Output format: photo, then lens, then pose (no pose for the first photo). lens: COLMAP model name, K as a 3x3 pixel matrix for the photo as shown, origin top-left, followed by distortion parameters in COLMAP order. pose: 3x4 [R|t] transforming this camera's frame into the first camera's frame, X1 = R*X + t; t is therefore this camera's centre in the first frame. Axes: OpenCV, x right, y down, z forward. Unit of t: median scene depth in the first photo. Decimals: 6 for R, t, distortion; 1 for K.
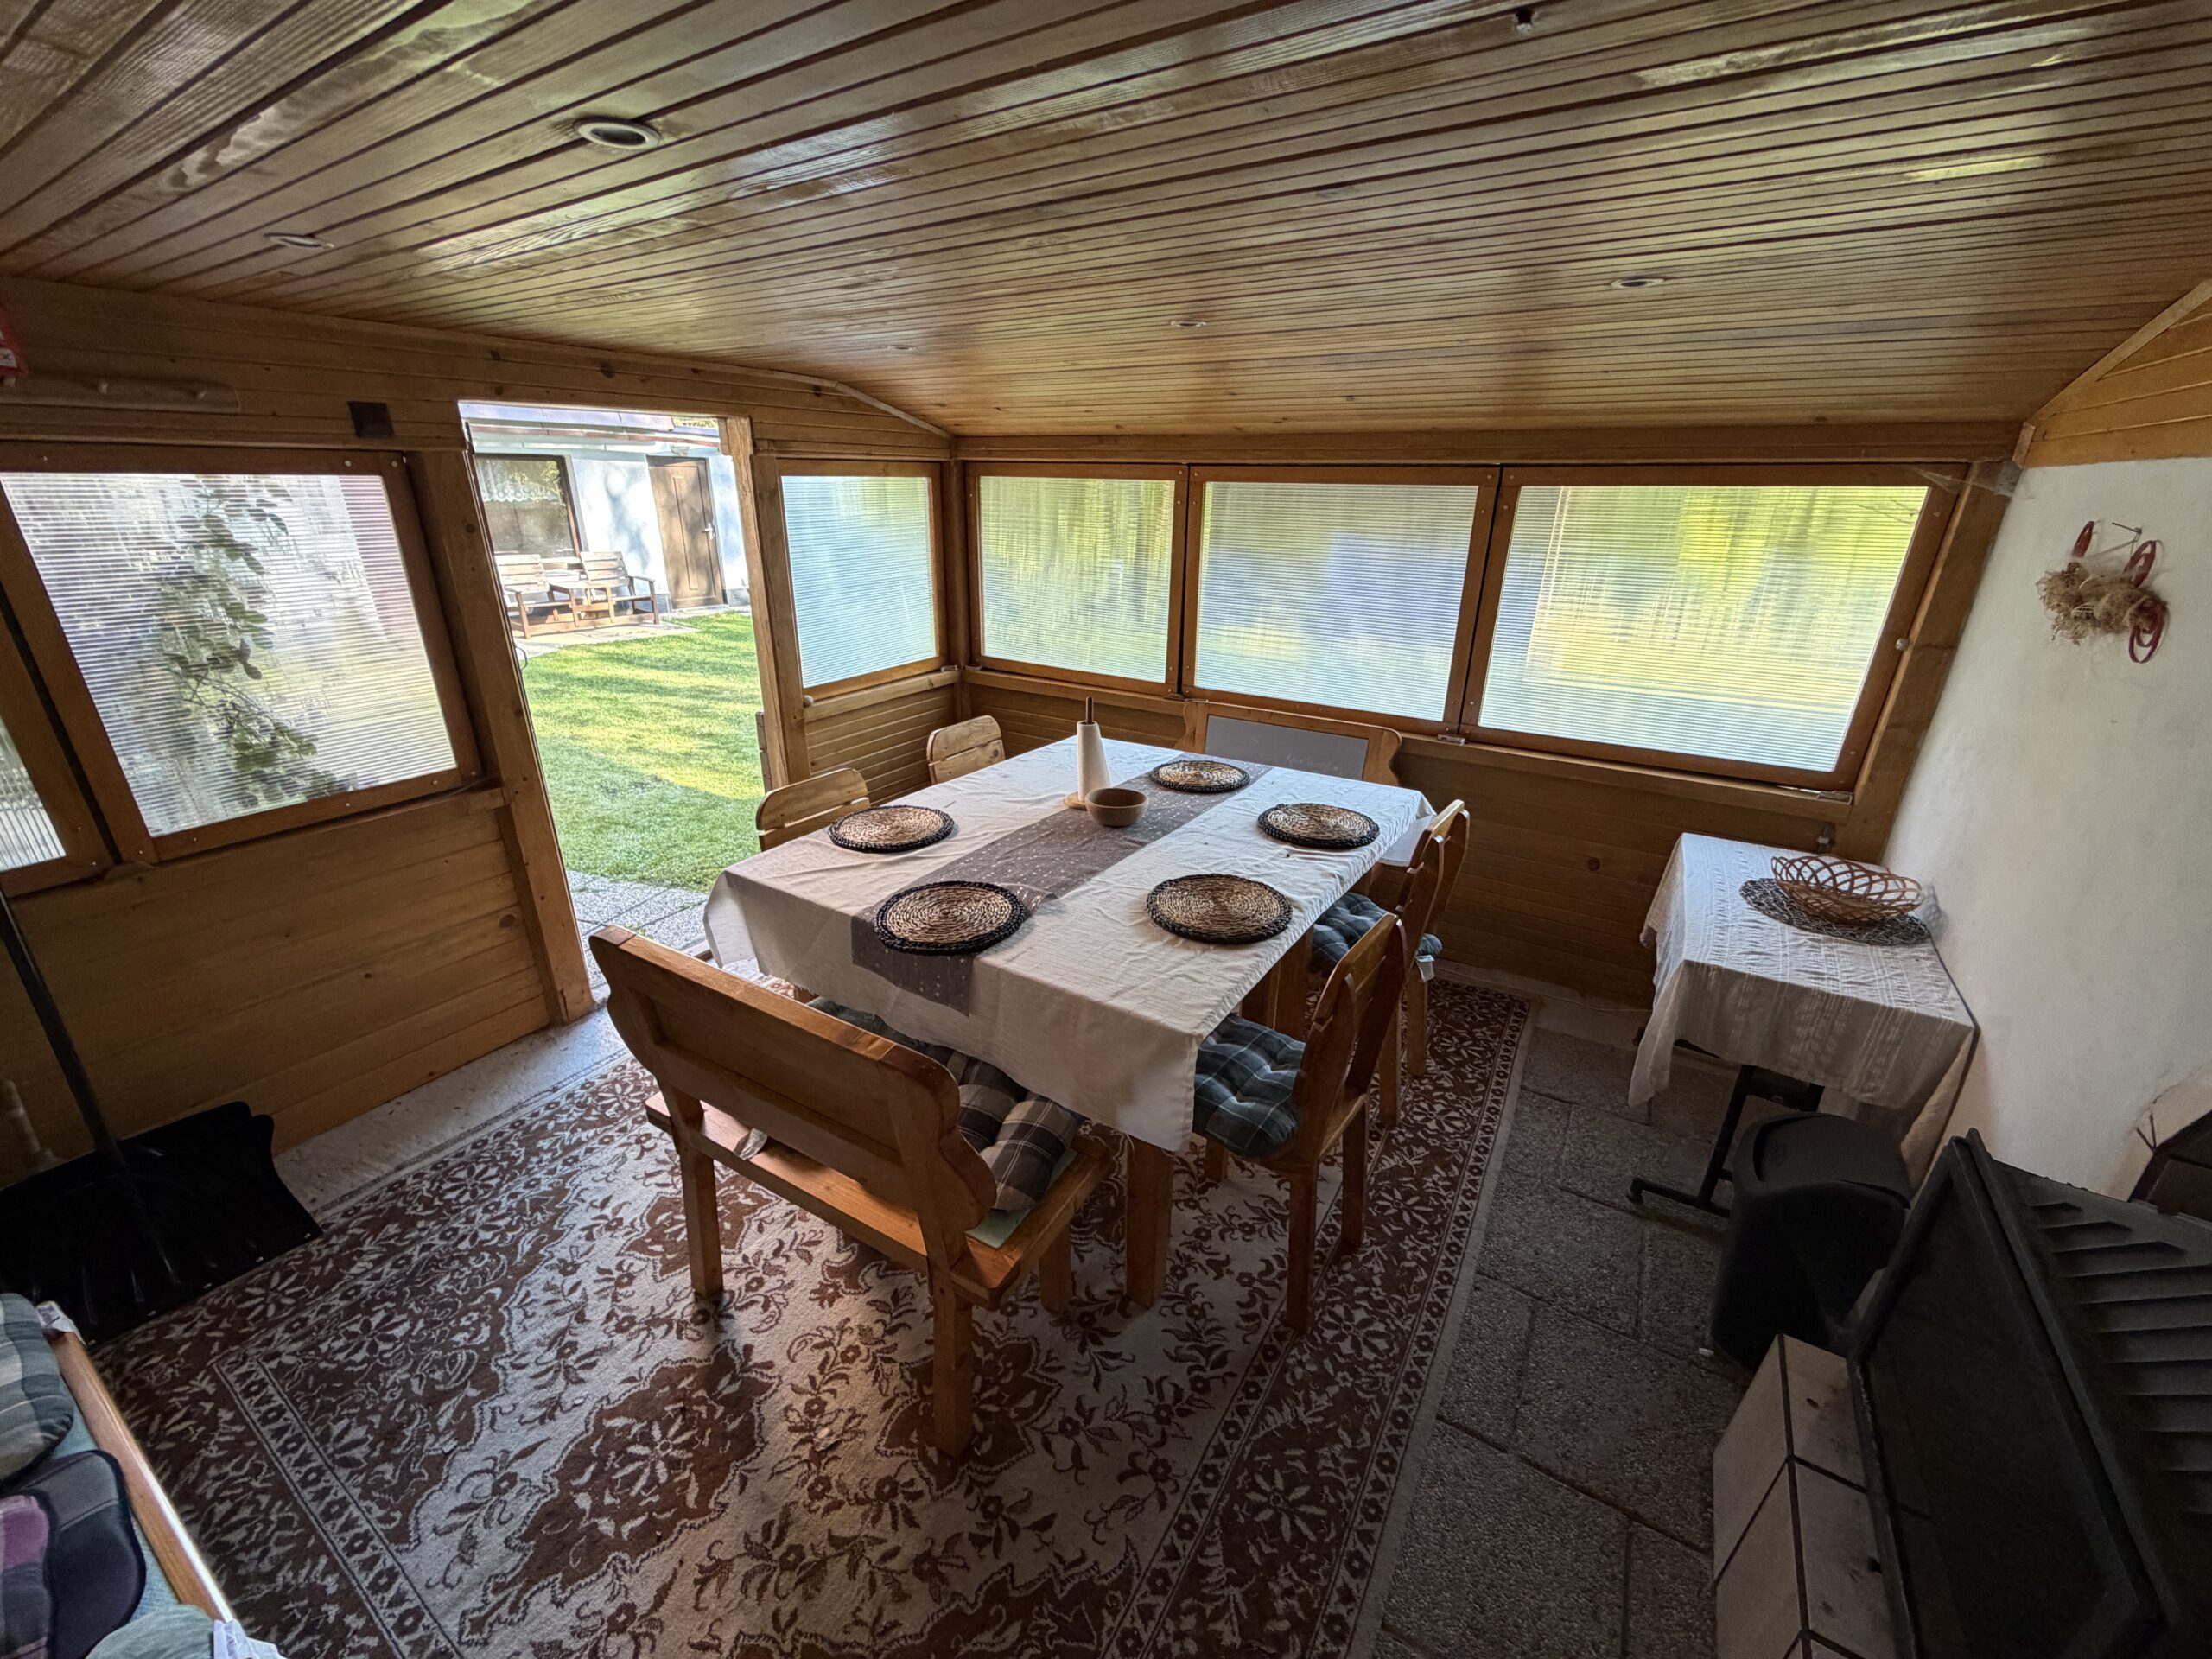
lens RADIAL K [[879.7, 0, 1096.5], [0, 879.7, 877.9], [0, 0, 1]] dist [-0.001112, -0.000173]
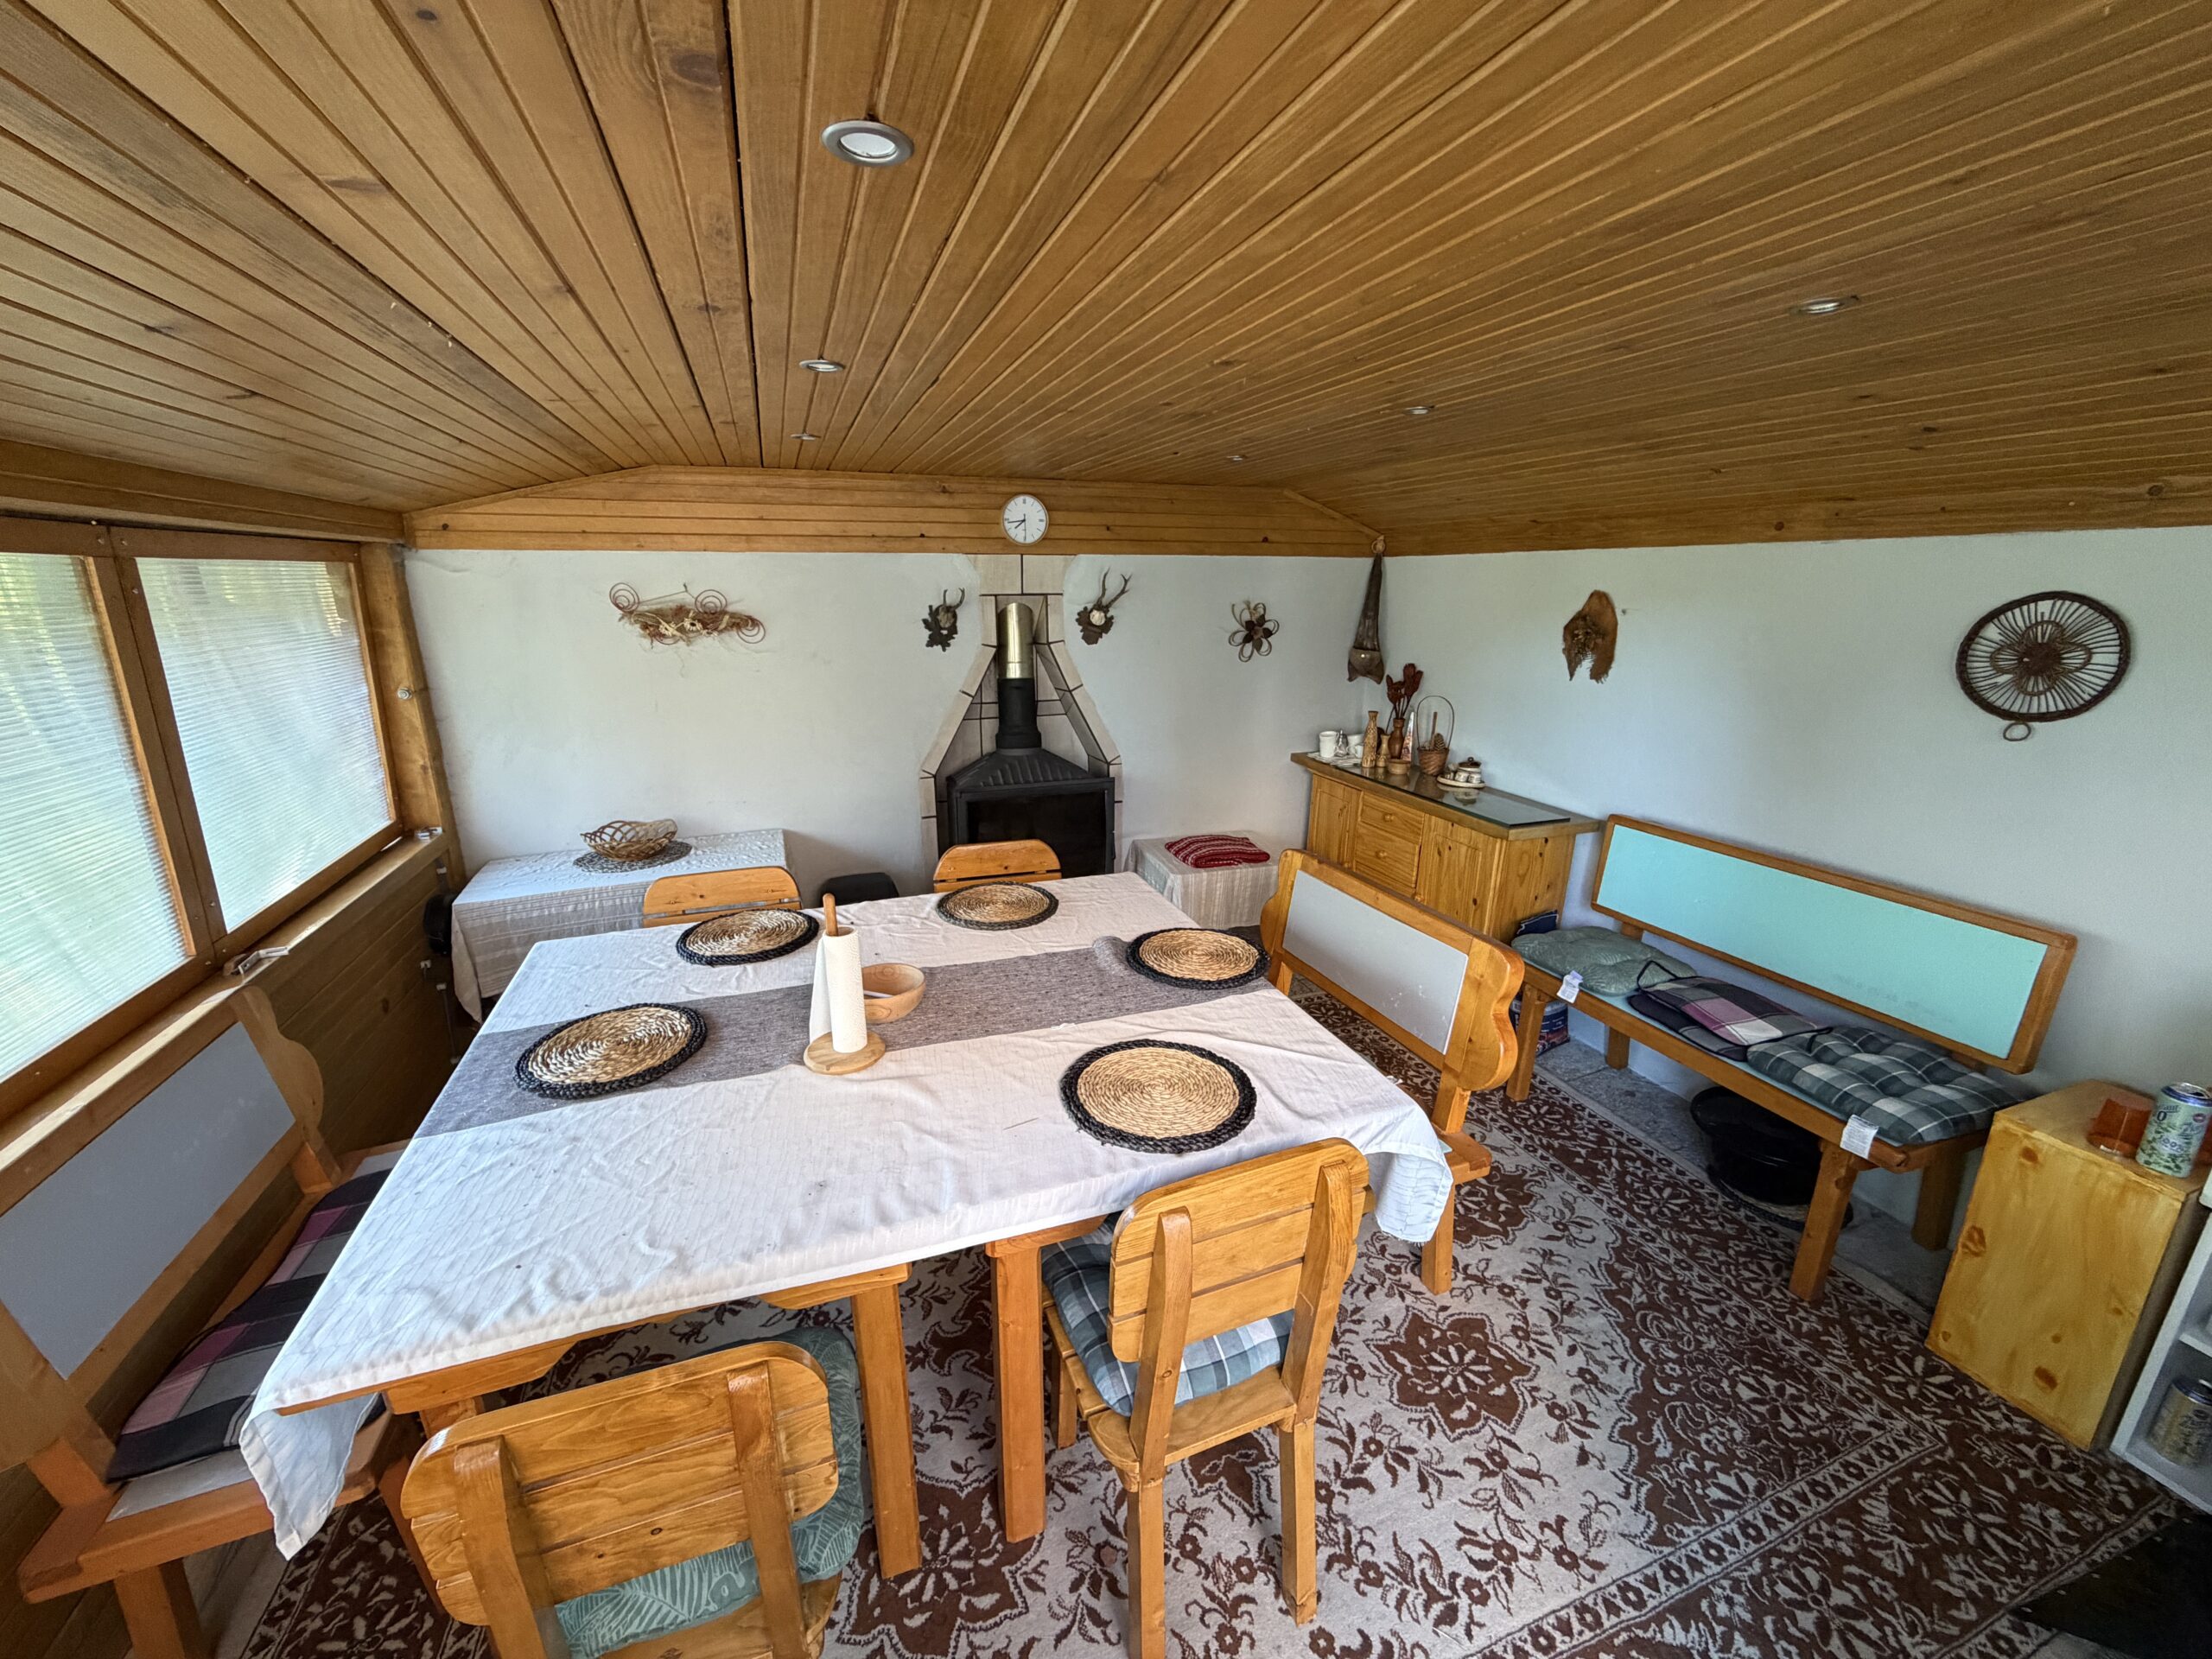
lens RADIAL K [[877.0, 0, 1103.3], [0, 877.0, 829.5], [0, 0, 1]] dist [-0.000843, -0.000226]
pose [[-0.797011, -0.172040, 0.578944, -0.610904], [0.238530, 0.790984, 0.563425, -0.647601], [-0.554867, 0.587151, -0.589386, 1.454574]]
